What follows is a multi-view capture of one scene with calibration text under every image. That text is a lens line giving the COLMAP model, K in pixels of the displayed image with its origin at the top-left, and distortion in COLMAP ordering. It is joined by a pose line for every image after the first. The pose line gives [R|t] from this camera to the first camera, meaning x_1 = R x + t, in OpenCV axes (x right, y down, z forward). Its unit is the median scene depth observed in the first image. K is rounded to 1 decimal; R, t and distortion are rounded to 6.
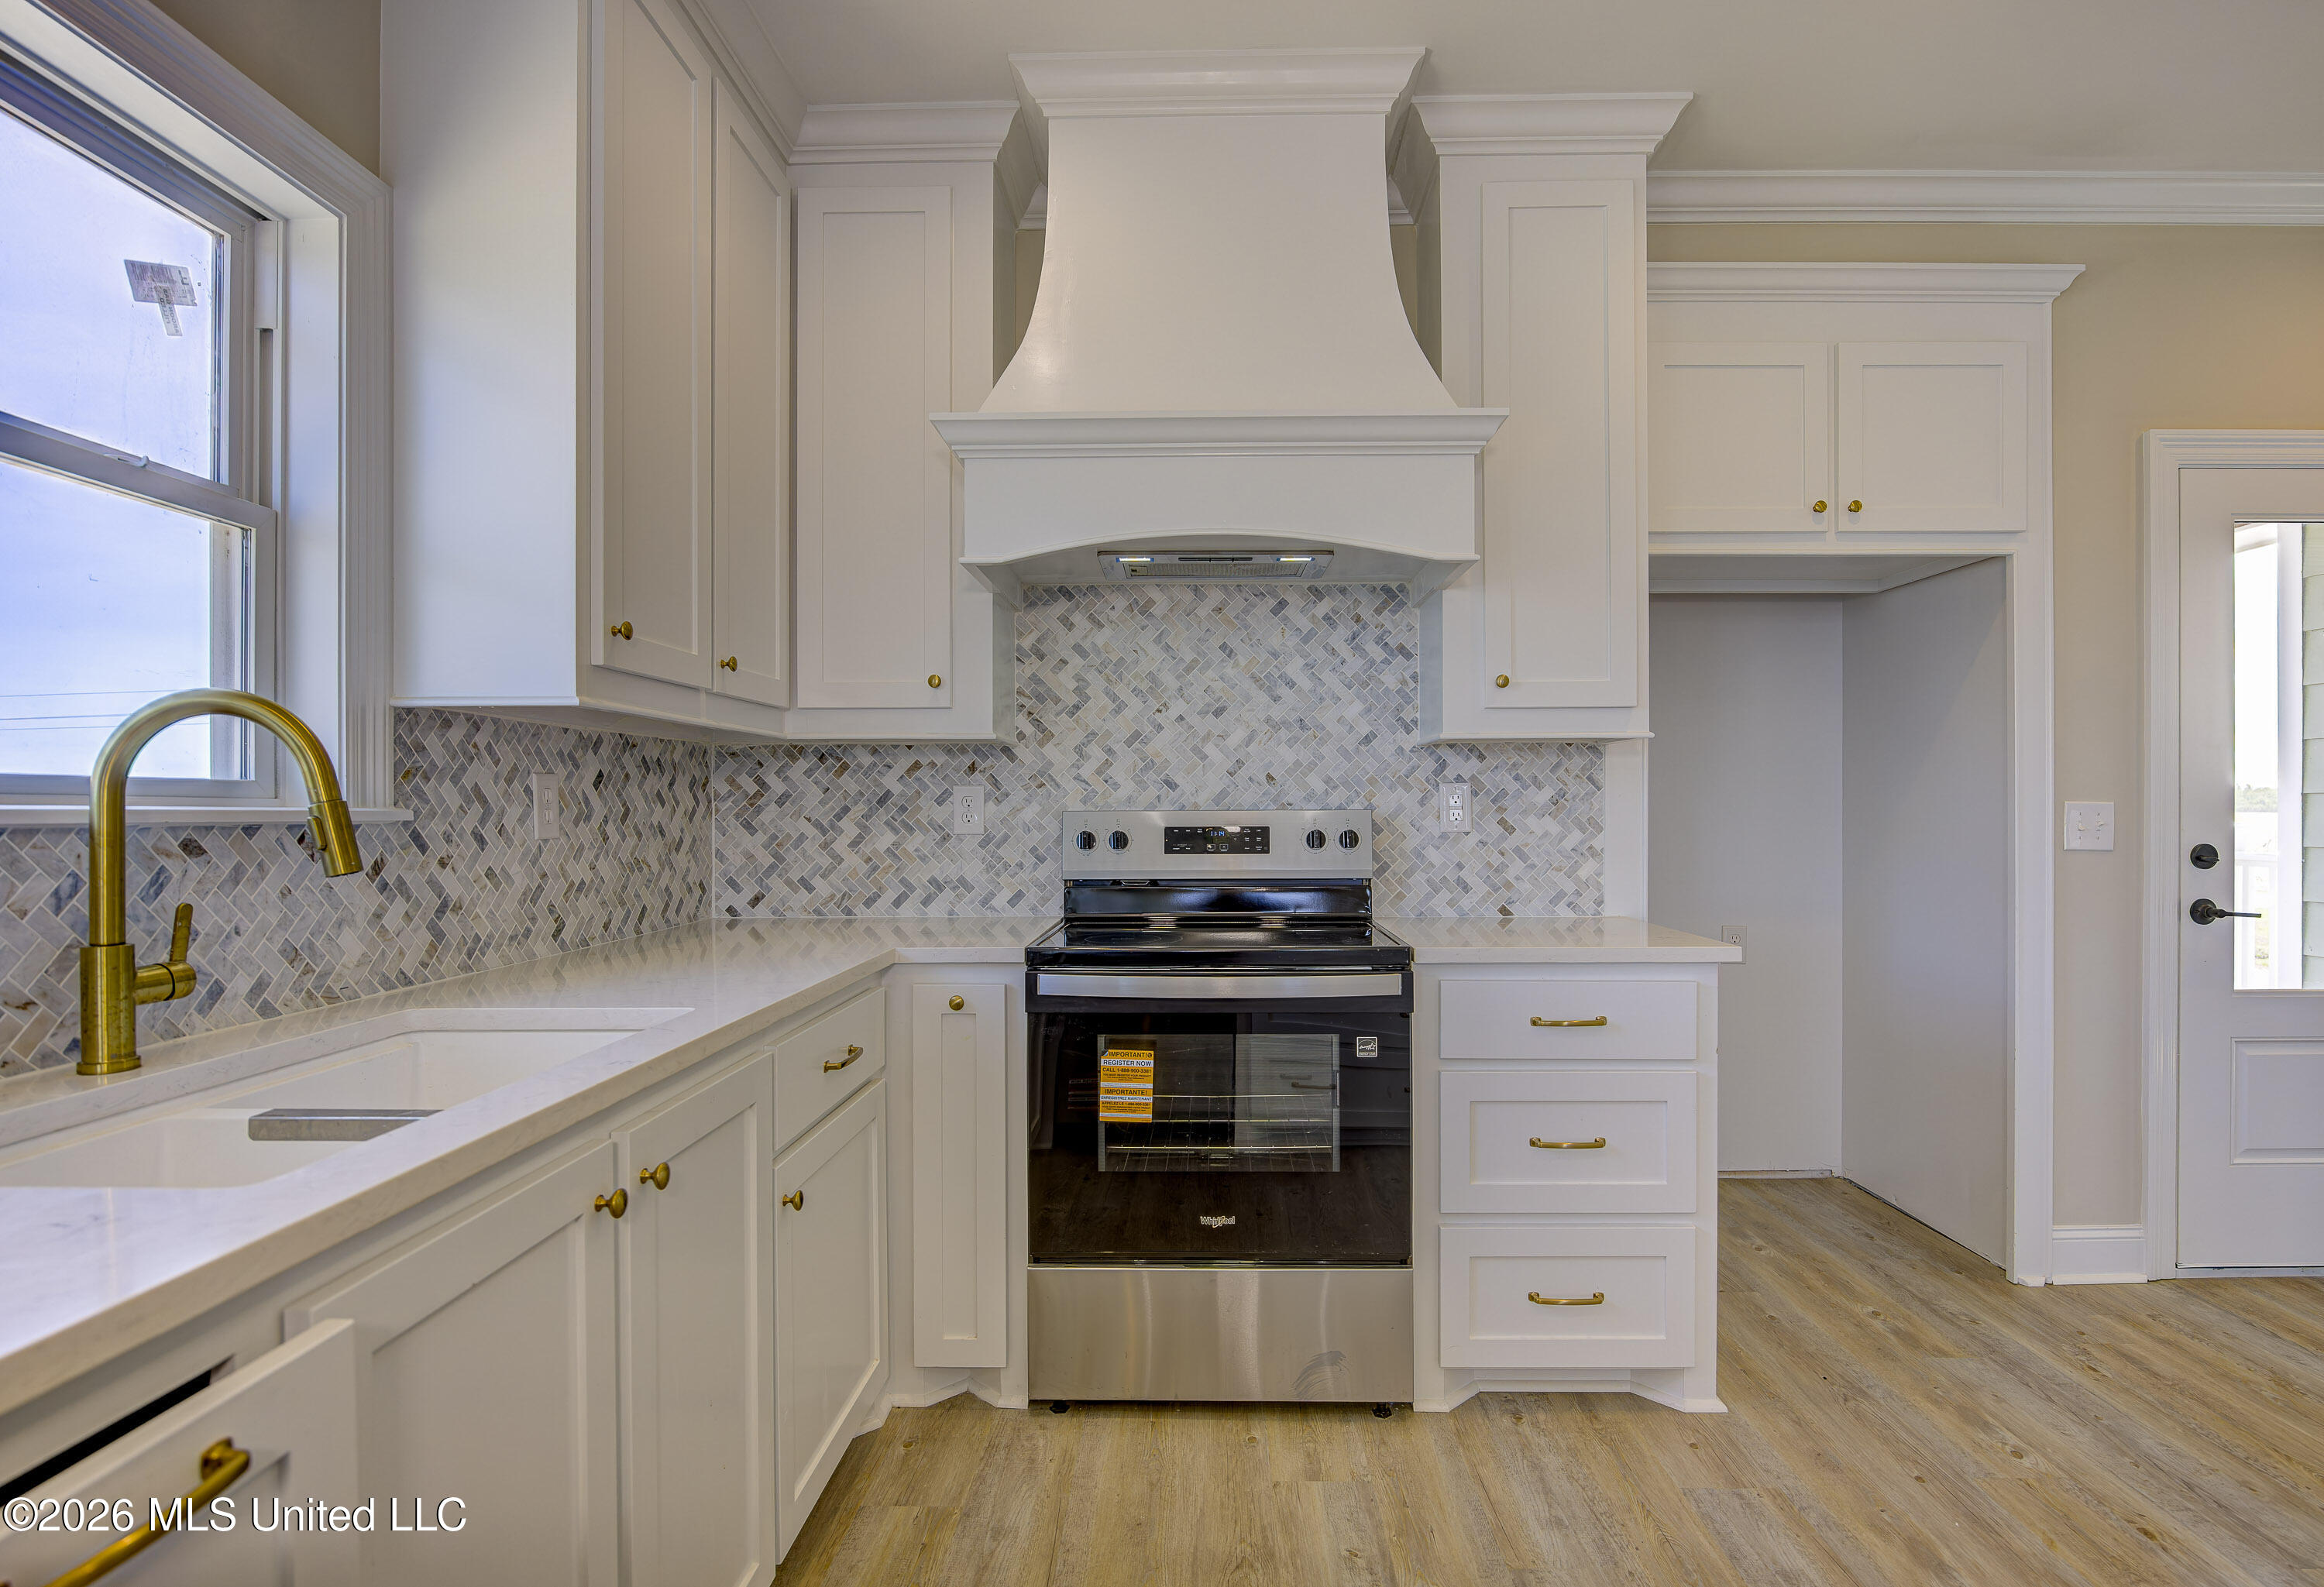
lens RADIAL K [[1187.1, 0, 1213.1], [0, 1187.1, 798.8], [0, 0, 1]] dist [-0.022449, -0.000100]
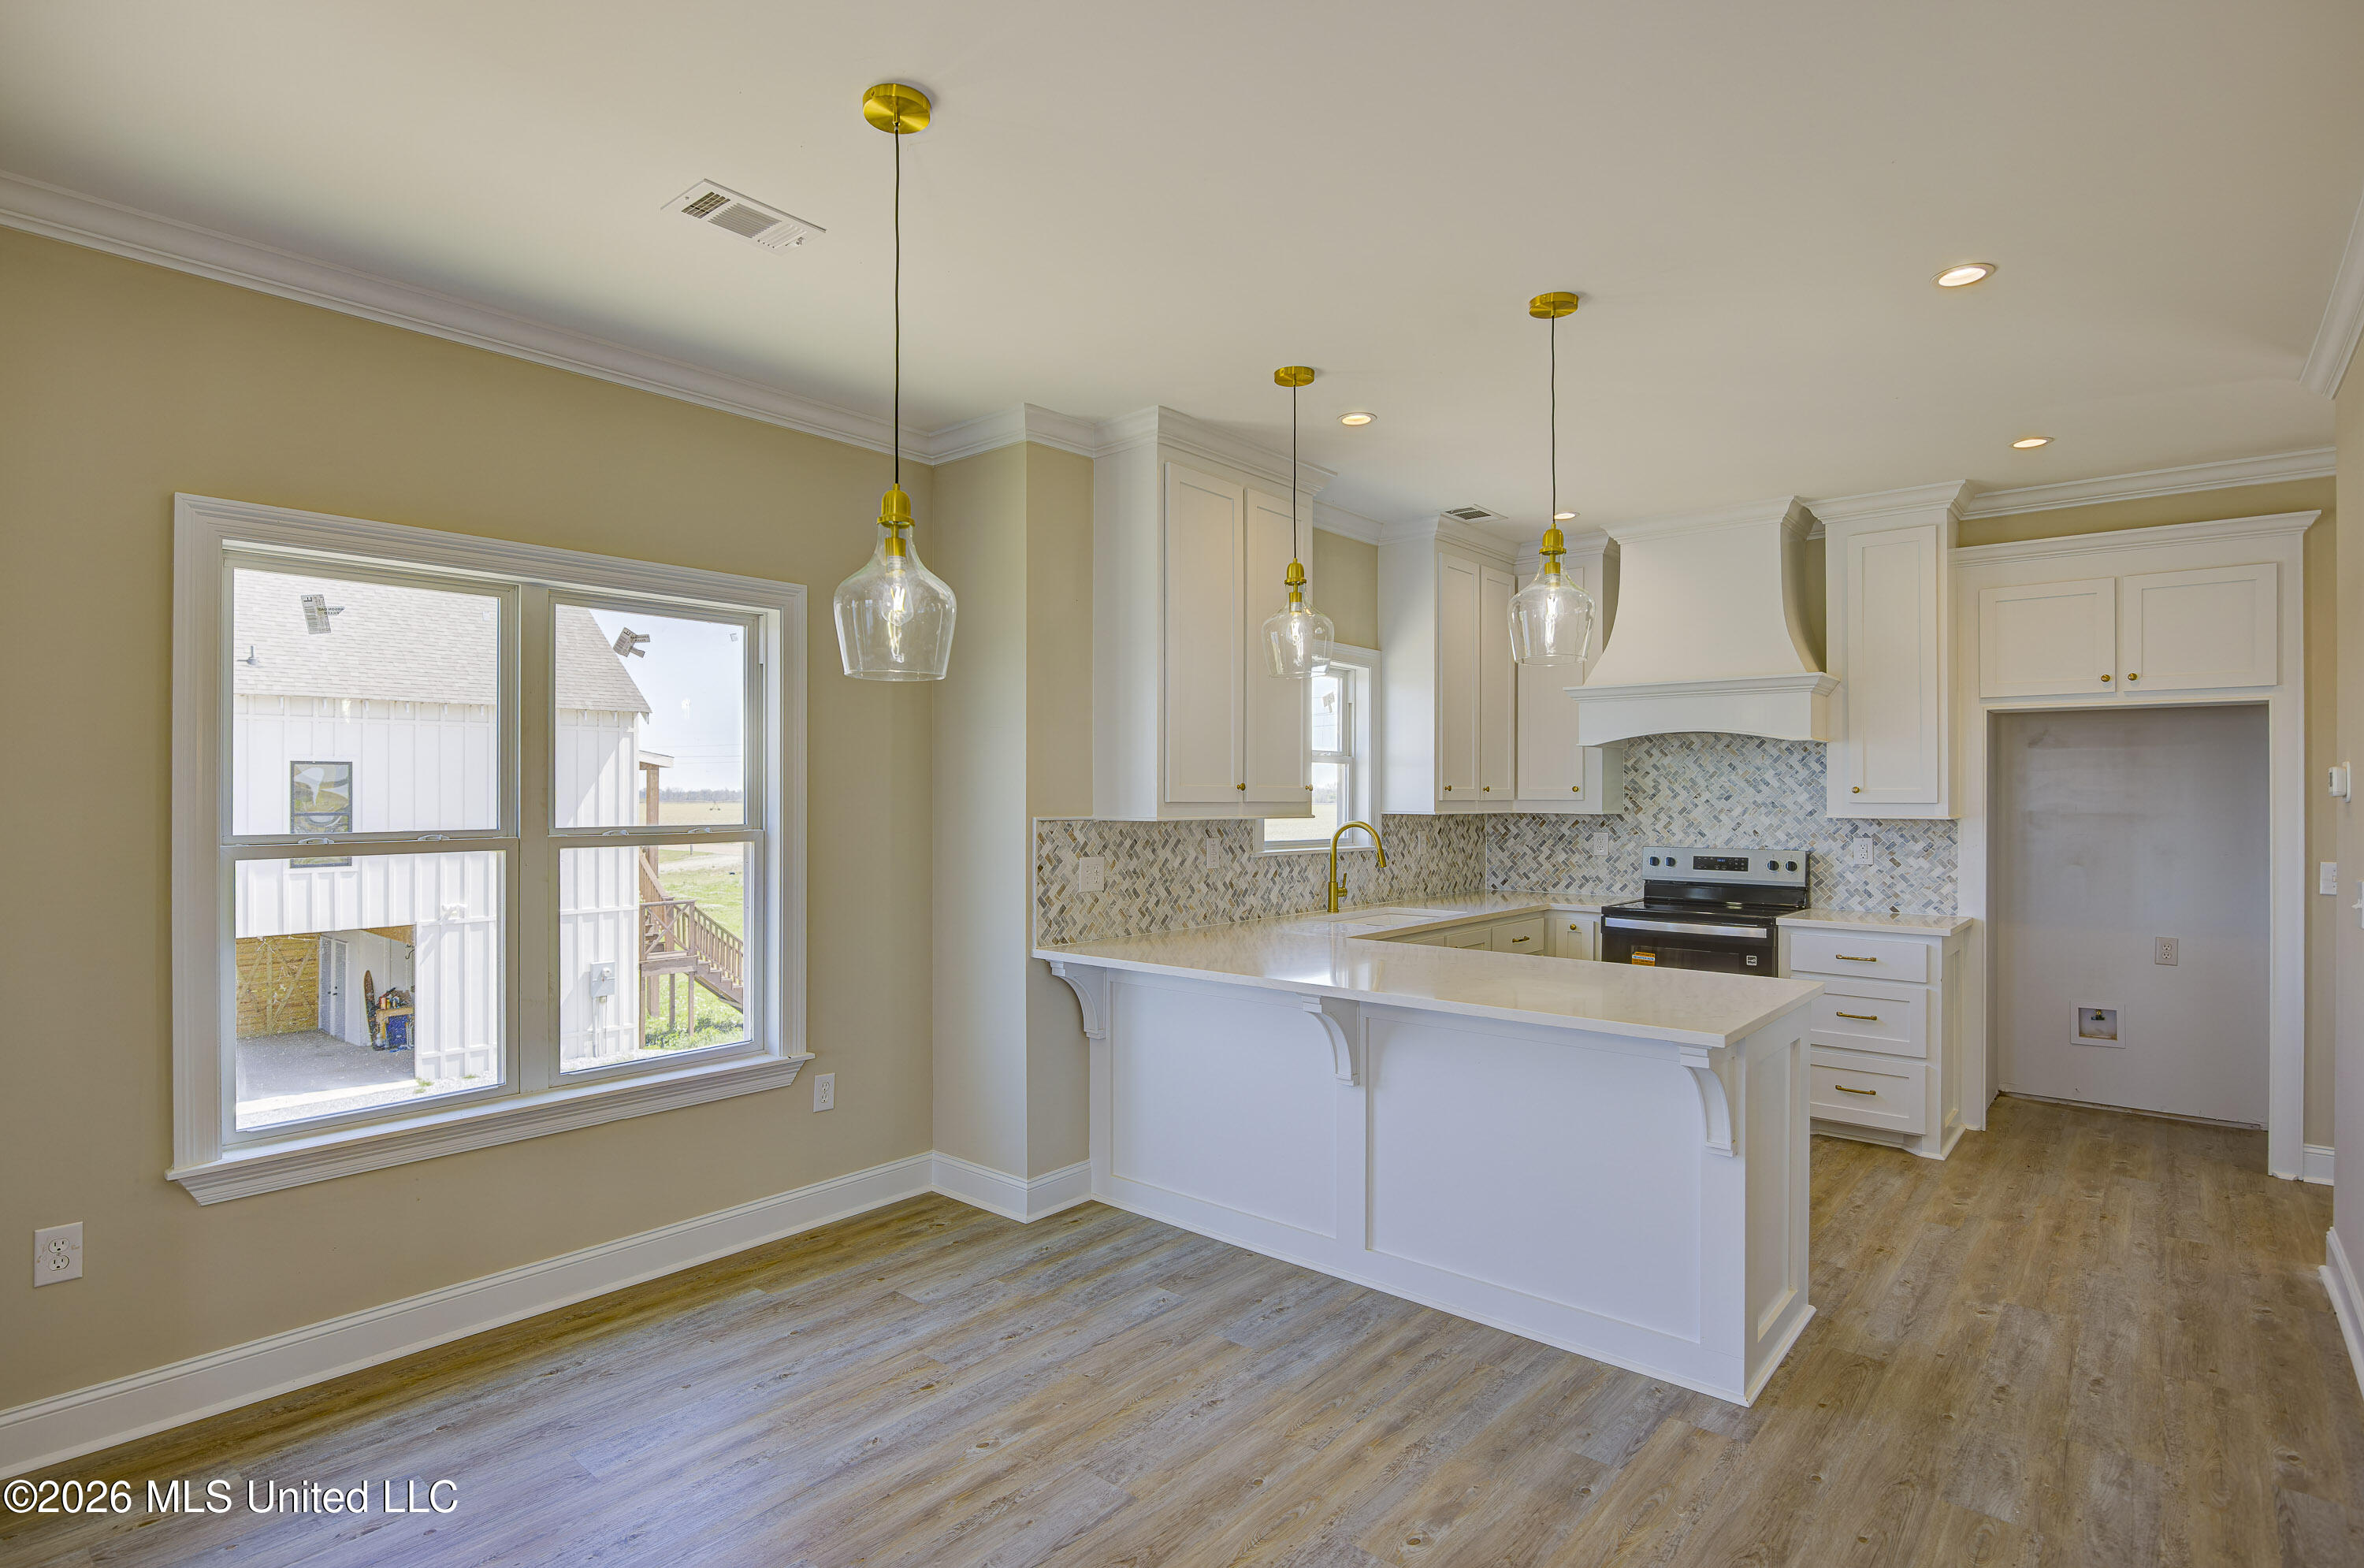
lens RADIAL K [[1299.4, 0, 1170.0], [0, 1299.4, 801.8], [0, 0, 1]] dist [-0.015823, 0.000903]
pose [[0.779026, 0.014165, -0.626832, 0.745771], [-0.004851, 0.999851, 0.016564, -0.116374], [0.626973, -0.009863, 0.778979, -1.476729]]
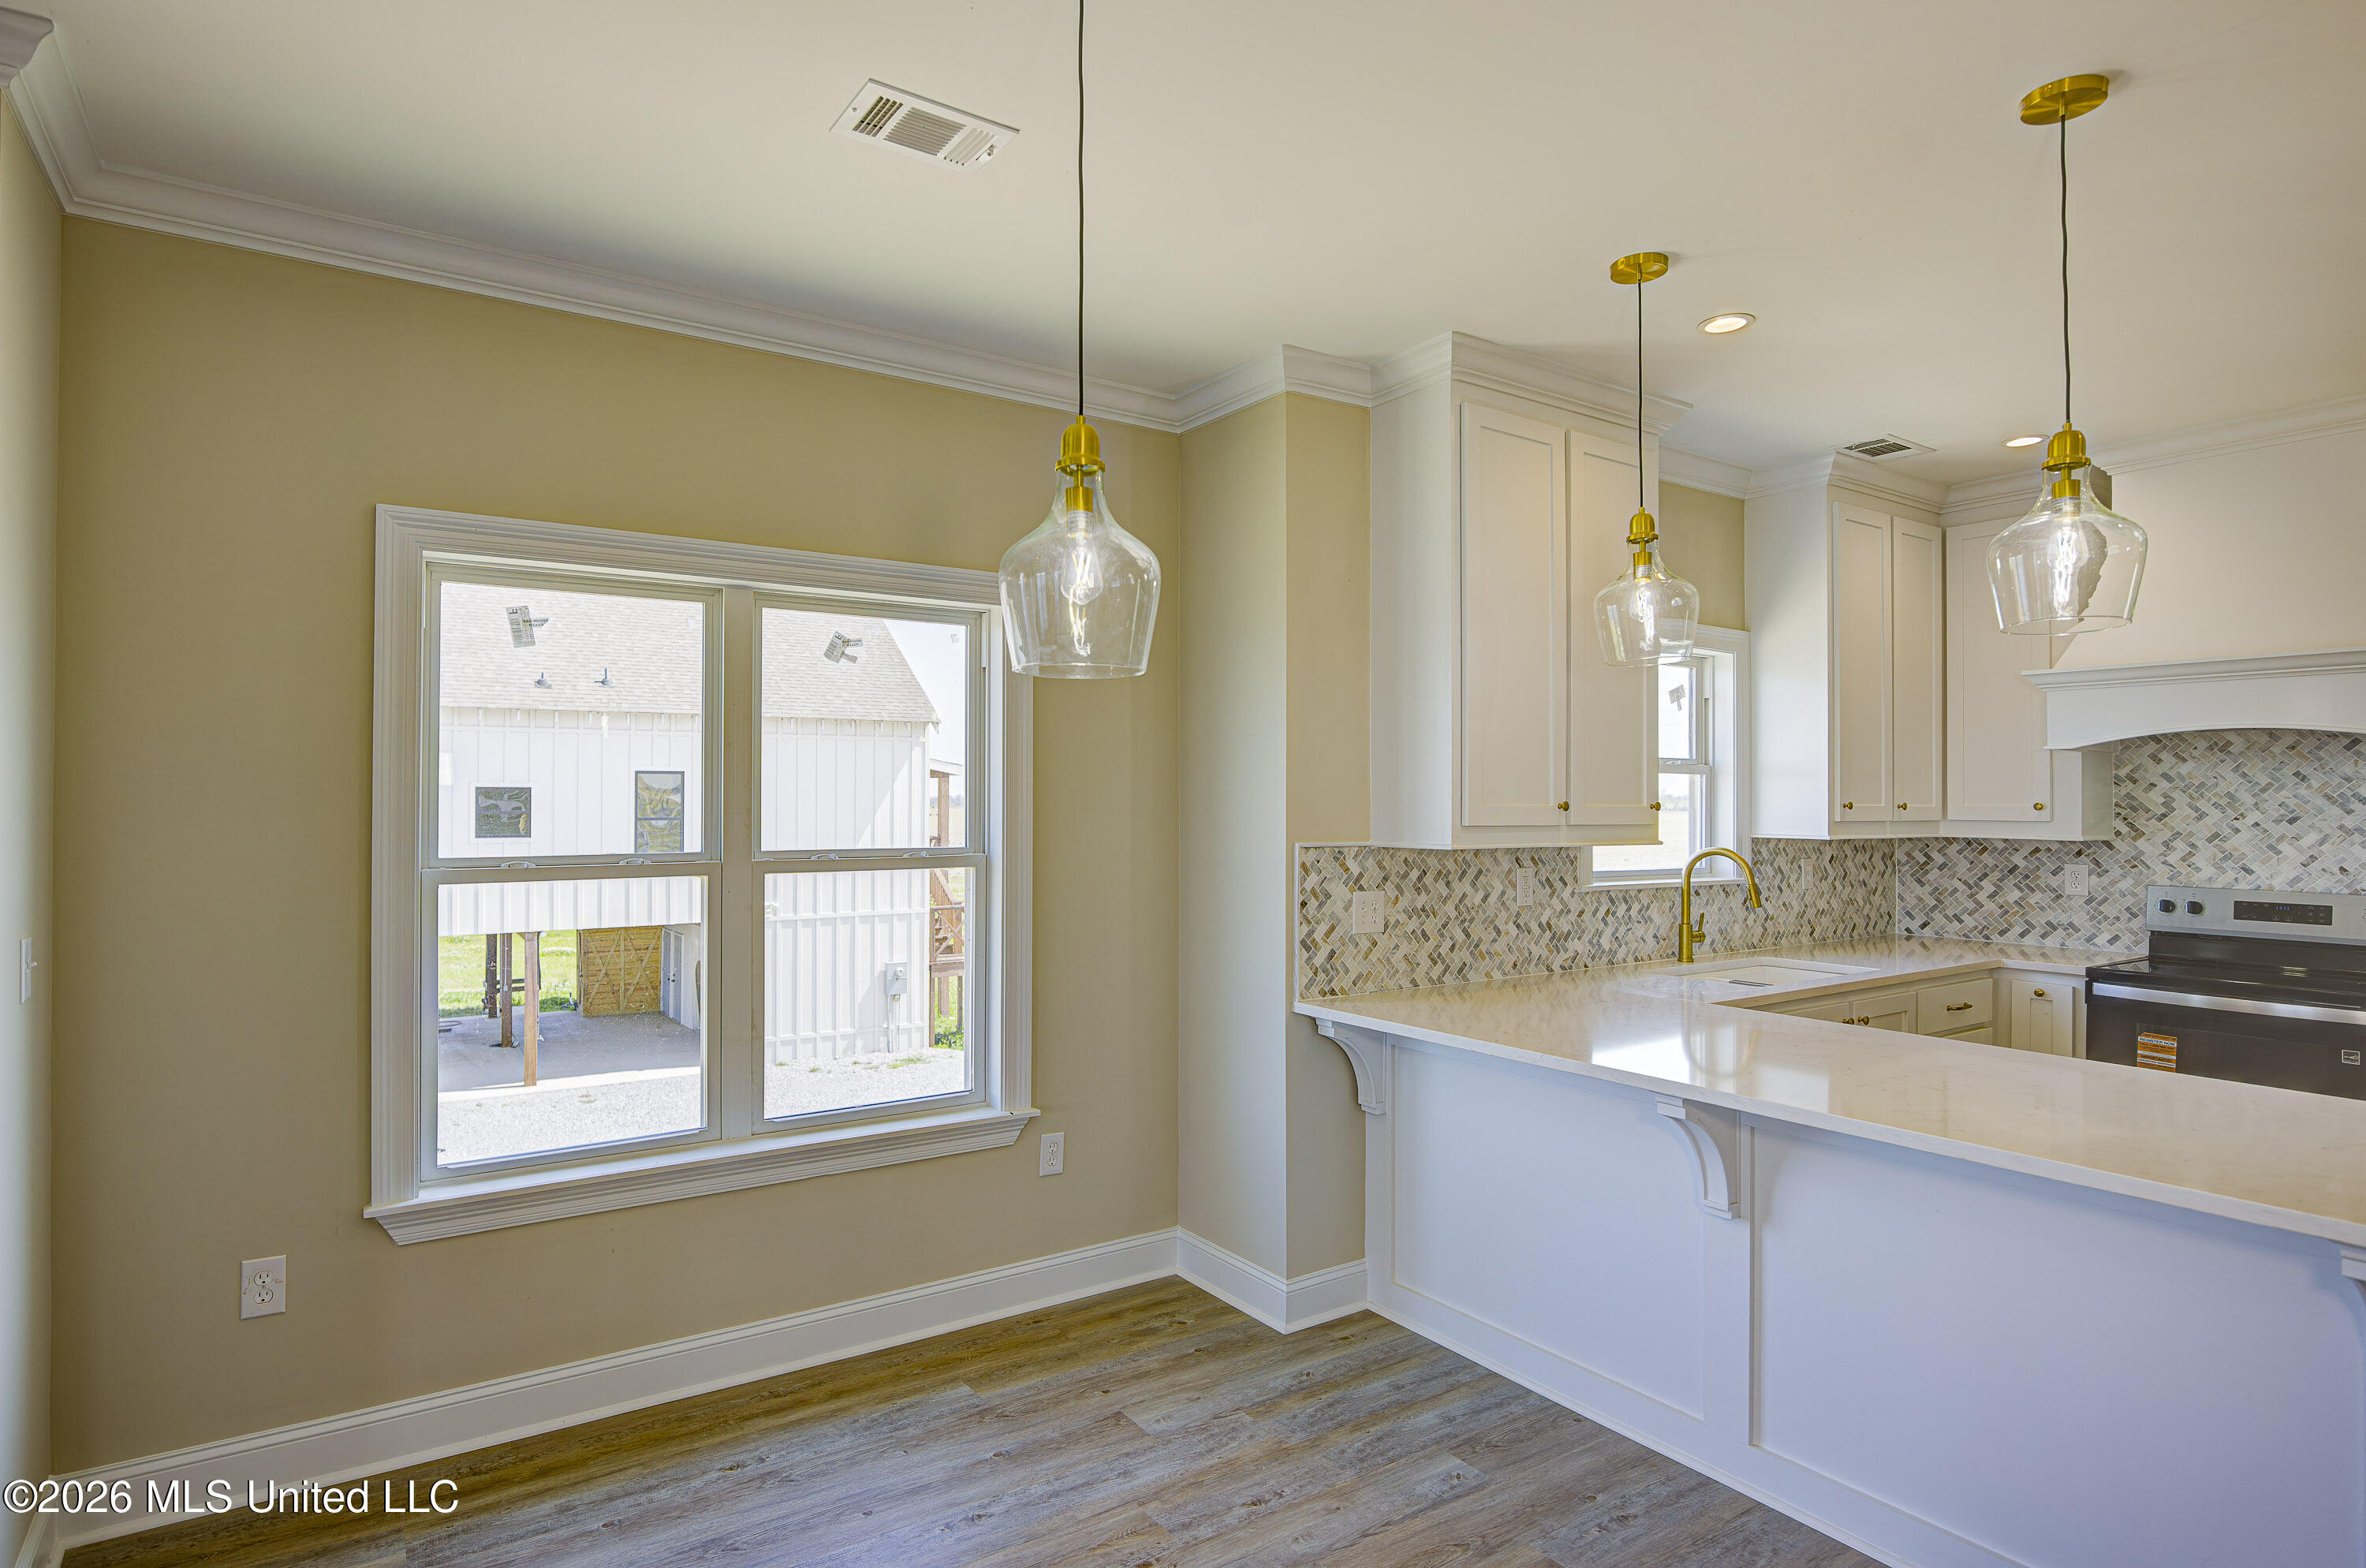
lens RADIAL K [[1300.6, 0, 1023.9], [0, 1300.6, 782.0], [0, 0, 1]] dist [-0.015823, 0.000903]
pose [[0.532420, 0.001543, -0.846479, 0.575976], [-0.004541, 0.999989, -0.001034, -0.130914], [0.846468, 0.004394, 0.532421, -1.261986]]
